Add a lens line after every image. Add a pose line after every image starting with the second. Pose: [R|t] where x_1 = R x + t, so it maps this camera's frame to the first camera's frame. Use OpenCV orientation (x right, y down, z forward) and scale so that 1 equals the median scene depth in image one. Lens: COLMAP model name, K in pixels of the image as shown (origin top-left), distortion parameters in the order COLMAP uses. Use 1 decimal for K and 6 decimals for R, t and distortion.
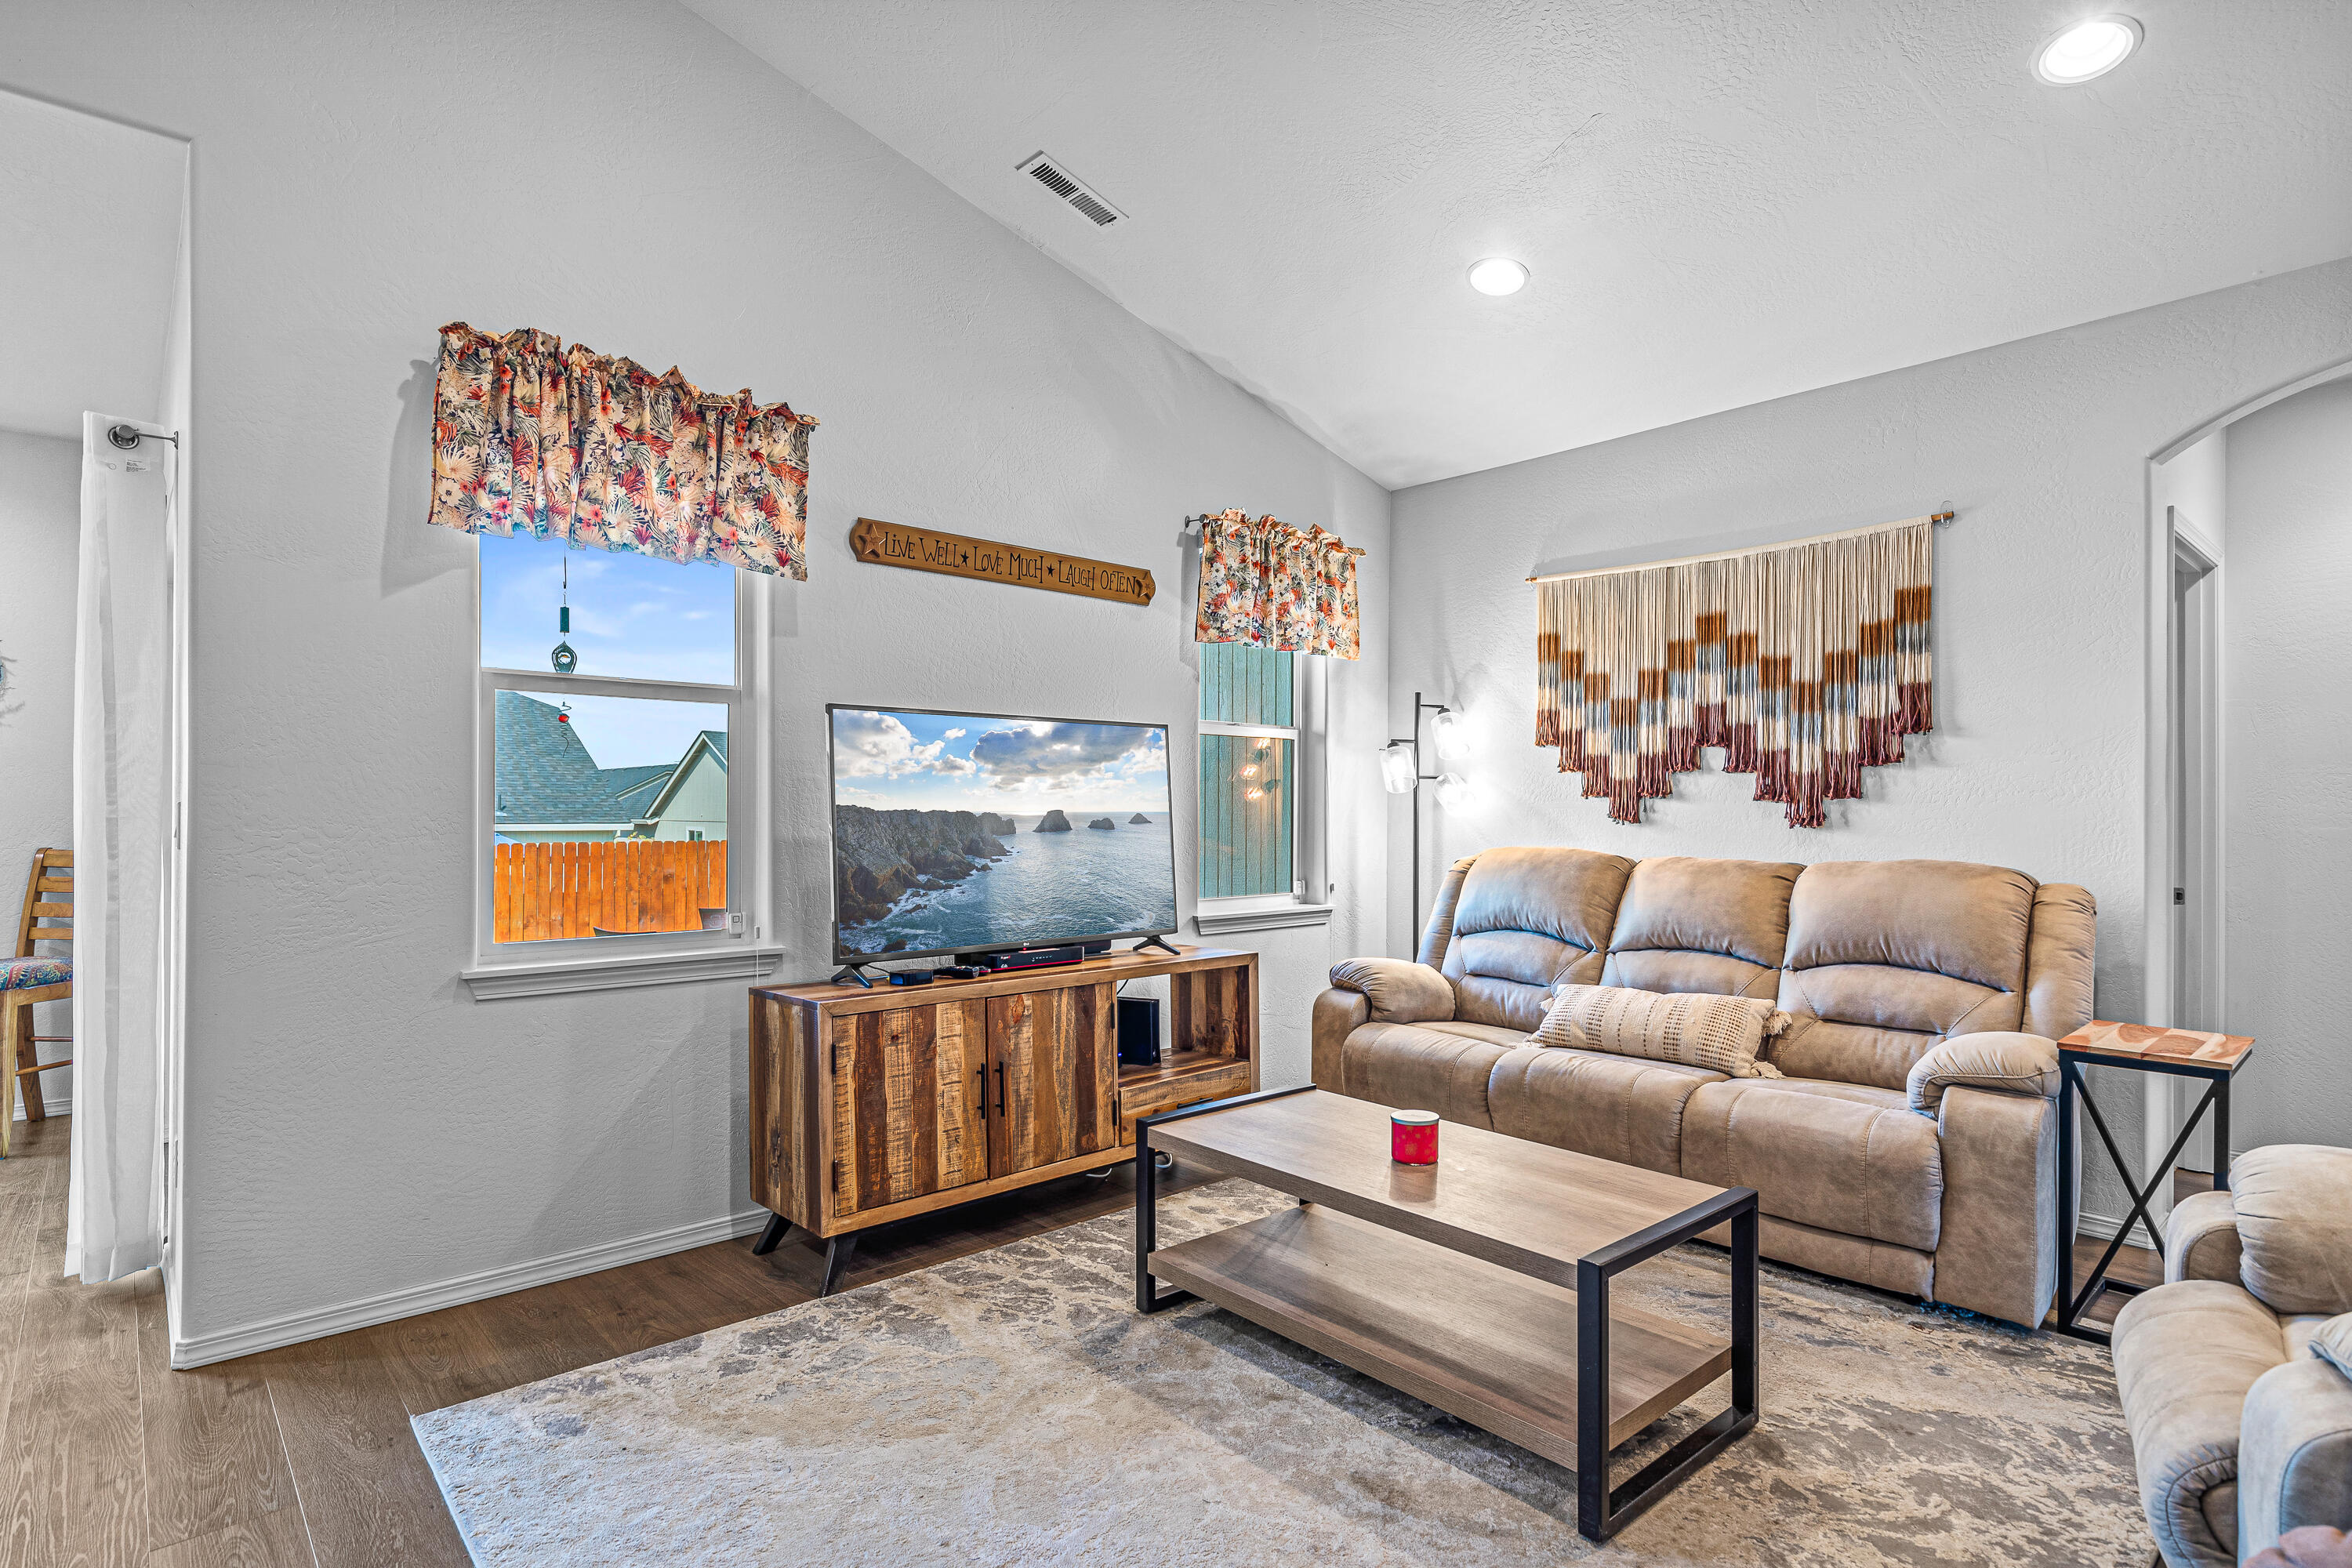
lens RADIAL K [[1188.2, 0, 1176.2], [0, 1188.2, 807.7], [0, 0, 1]] dist [0.002956, -0.000409]
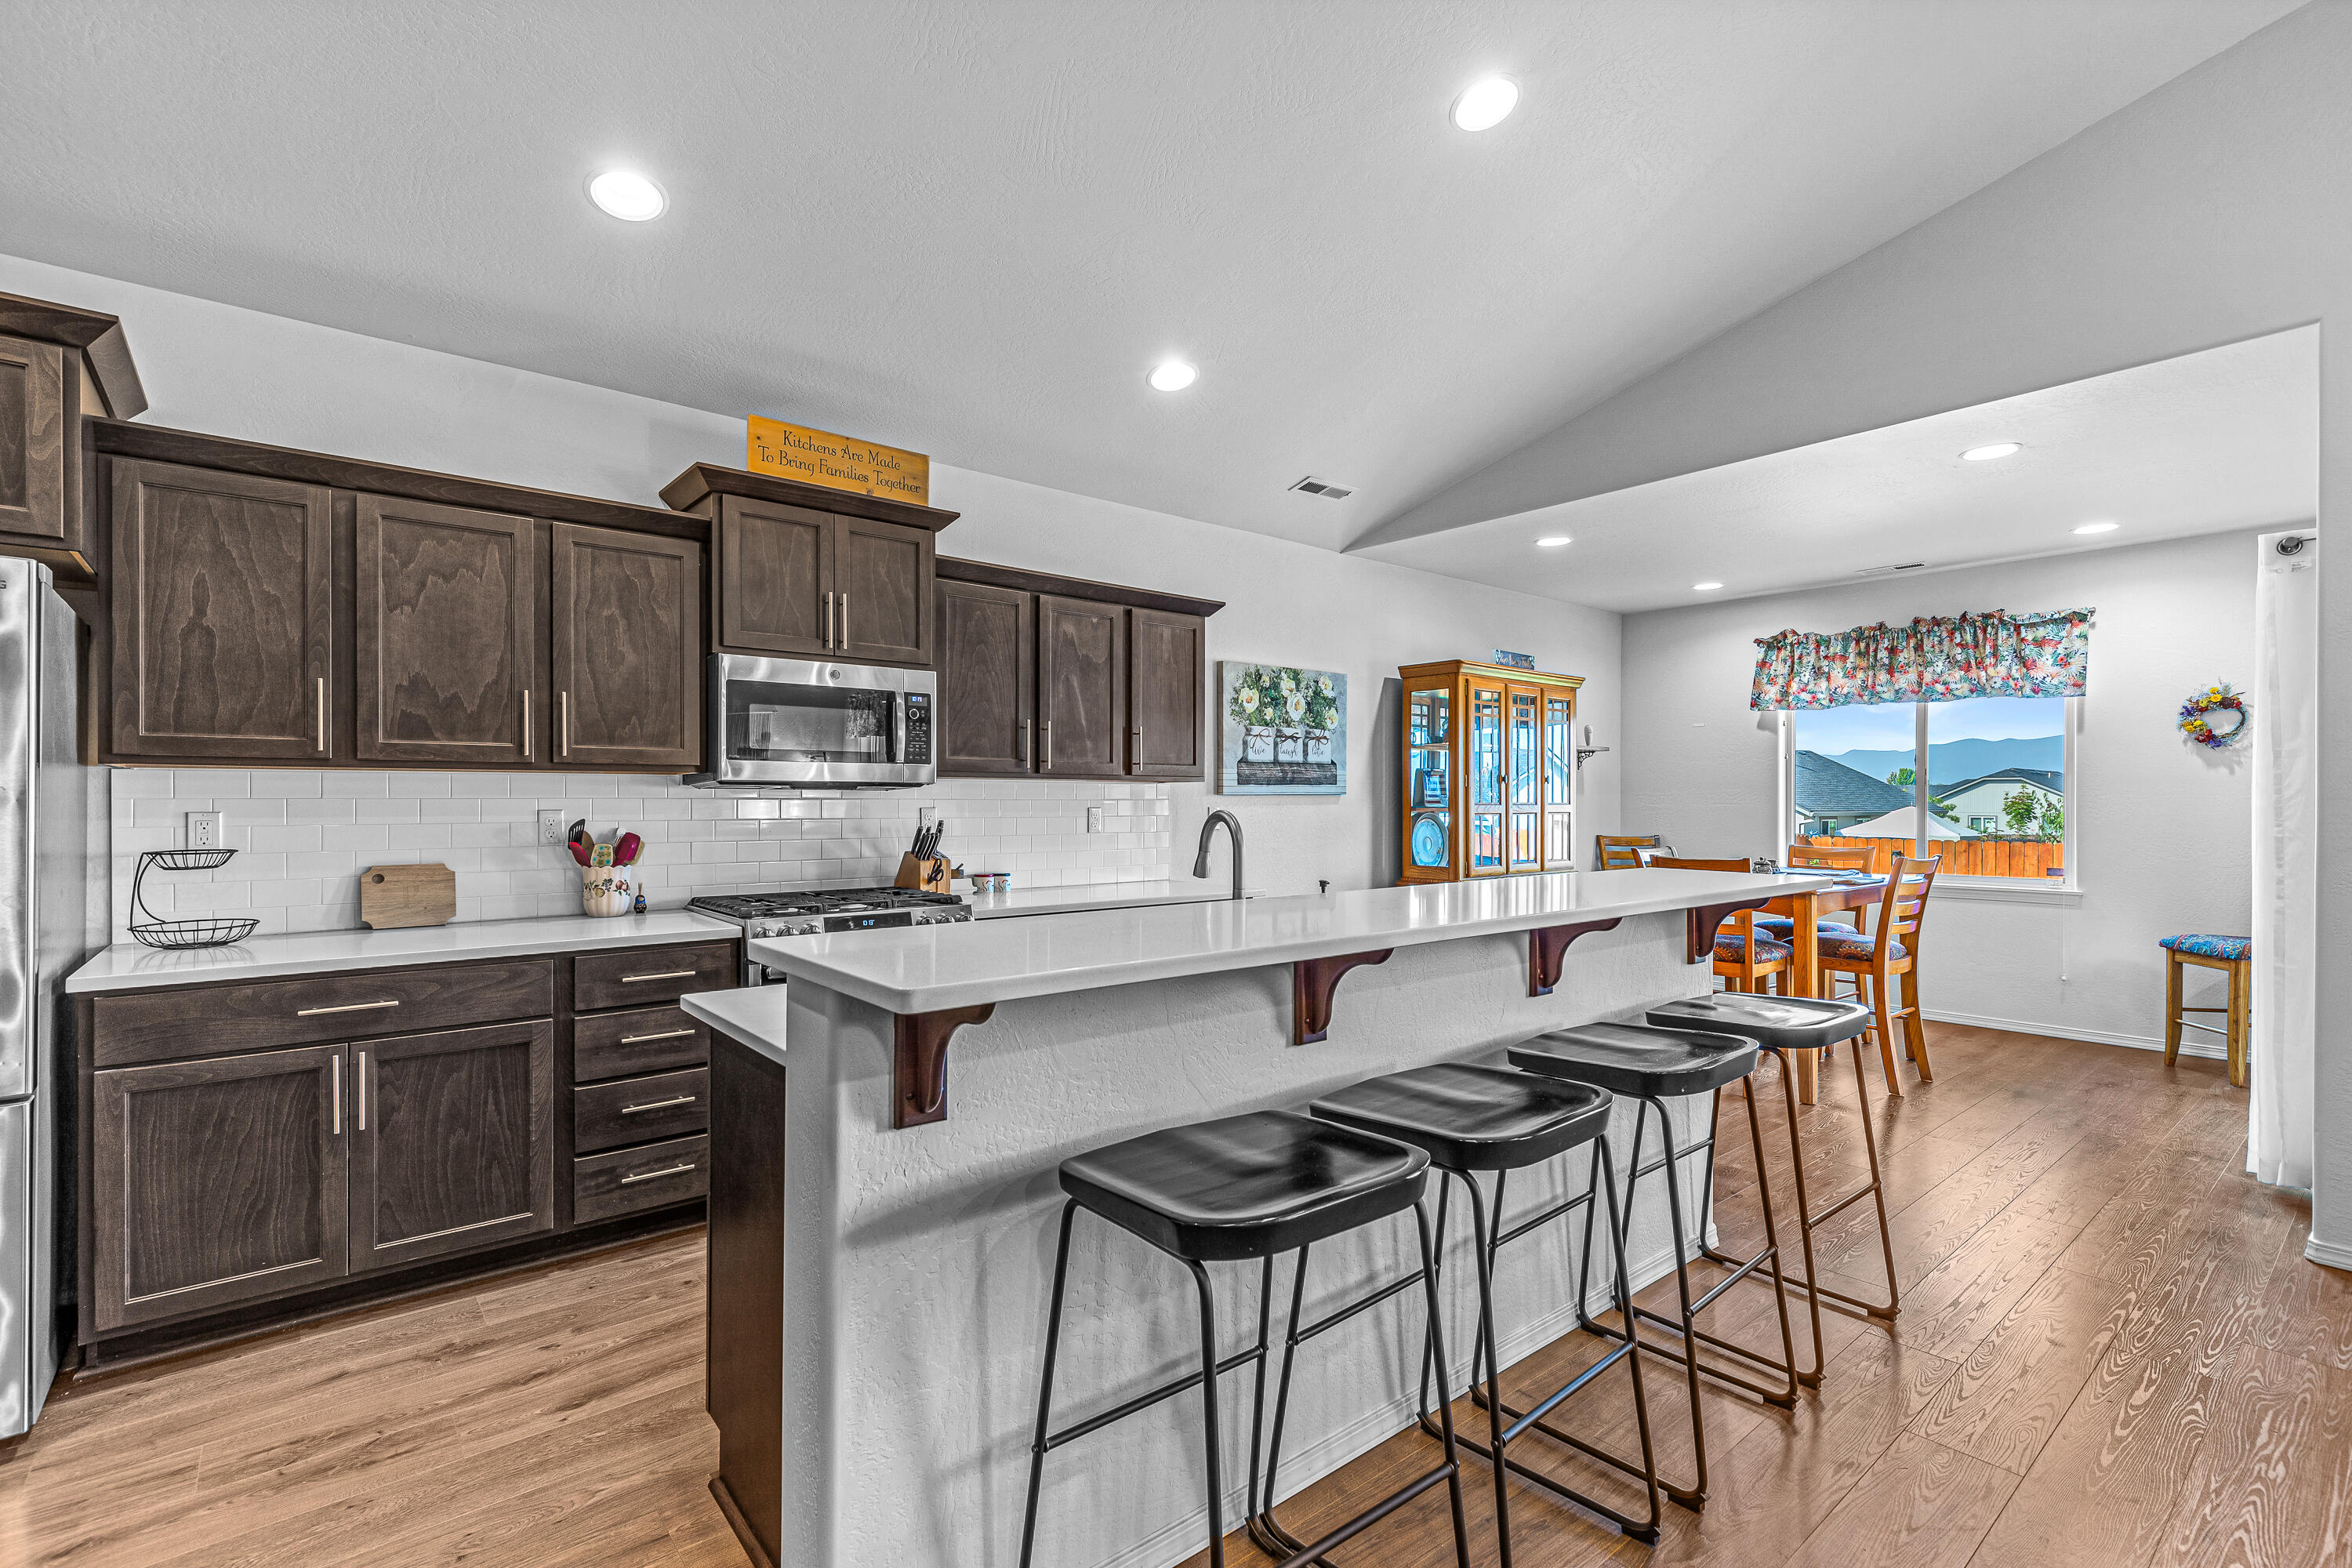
lens RADIAL K [[1060.0, 0, 1184.6], [0, 1060.0, 800.0], [0, 0, 1]] dist [0.003229, 0.000175]
pose [[-0.038396, -0.003613, -0.999256, 0.263506], [-0.001718, 0.999992, -0.003550, -0.020692], [0.999261, 0.001580, -0.038402, -0.134174]]
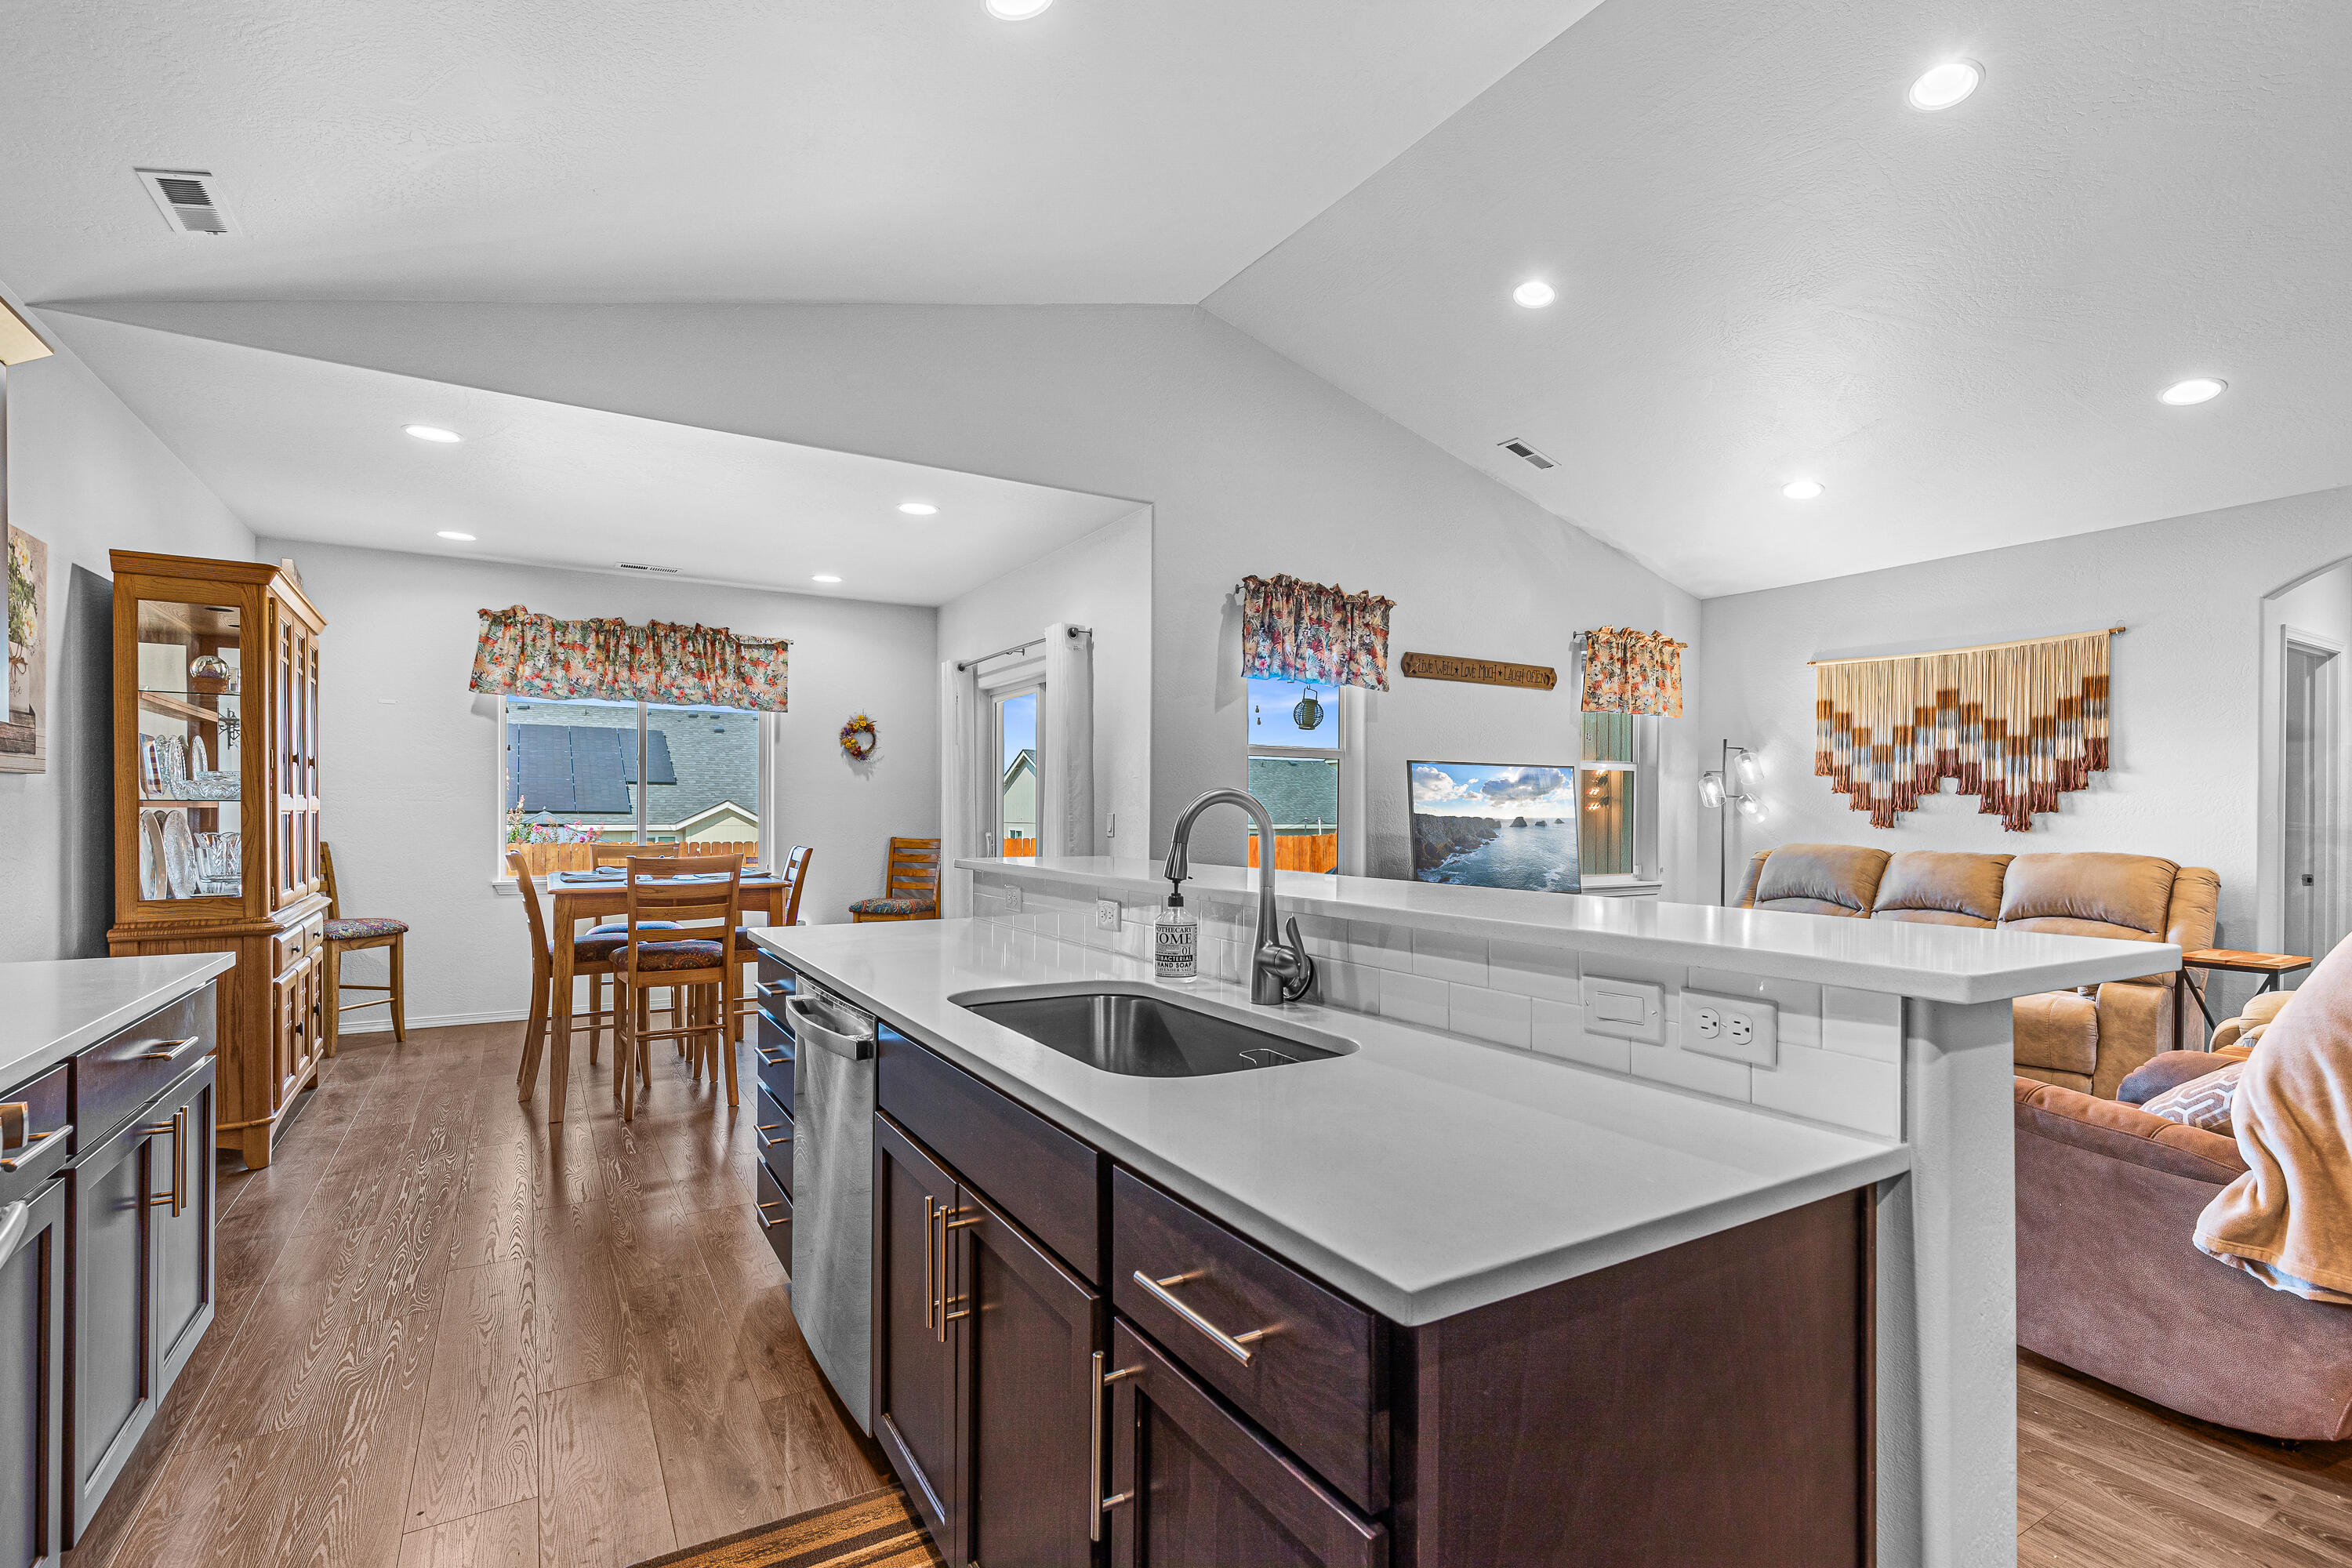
lens RADIAL K [[1085.3, 0, 1173.1], [0, 1085.3, 817.3], [0, 0, 1]] dist [0.003451, 0.000412]
pose [[0.982290, 0.002580, -0.187350, -0.293408], [-0.001577, 0.999984, 0.005506, -0.007800], [0.187361, -0.005113, 0.982278, -0.617370]]
